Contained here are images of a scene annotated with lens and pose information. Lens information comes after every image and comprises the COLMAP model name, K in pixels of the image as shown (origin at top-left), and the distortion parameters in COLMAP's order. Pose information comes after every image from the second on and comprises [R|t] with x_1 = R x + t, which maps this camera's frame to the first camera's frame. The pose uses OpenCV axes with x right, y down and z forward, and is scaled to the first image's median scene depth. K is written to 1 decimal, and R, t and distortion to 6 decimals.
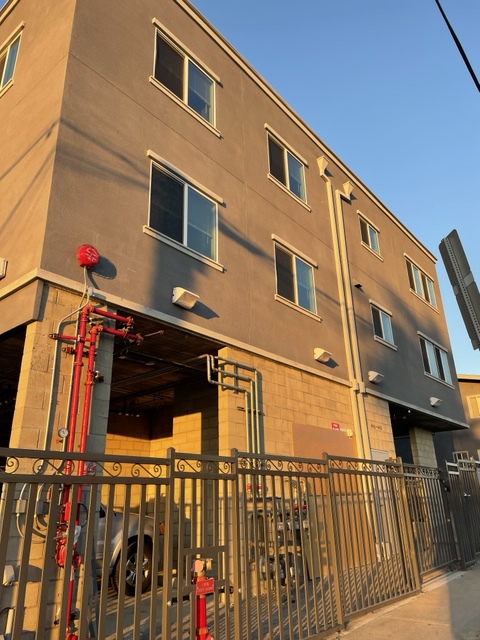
lens RADIAL K [[482.7, 0, 240.0], [0, 482.7, 320.0], [0, 0, 1]] dist [0.045255, -0.006921]
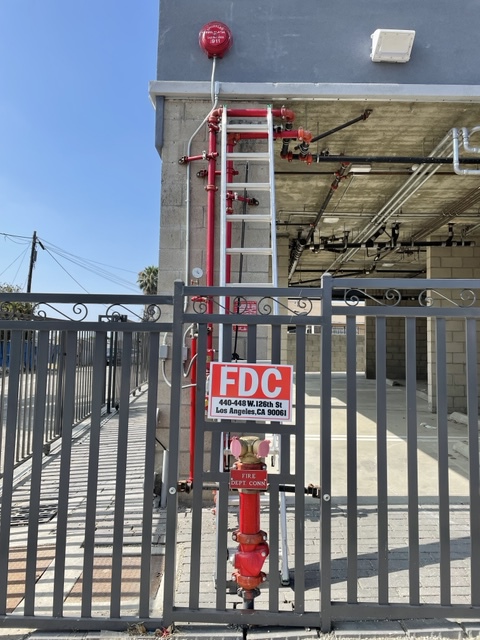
lens RADIAL K [[482.7, 0, 240.0], [0, 482.7, 320.0], [0, 0, 1]] dist [0.045255, -0.006921]
pose [[0.629742, -0.011958, -0.776712, 0.325348], [0.246293, 0.951367, 0.185043, 0.165471], [0.736726, -0.307828, 0.602061, 0.499419]]
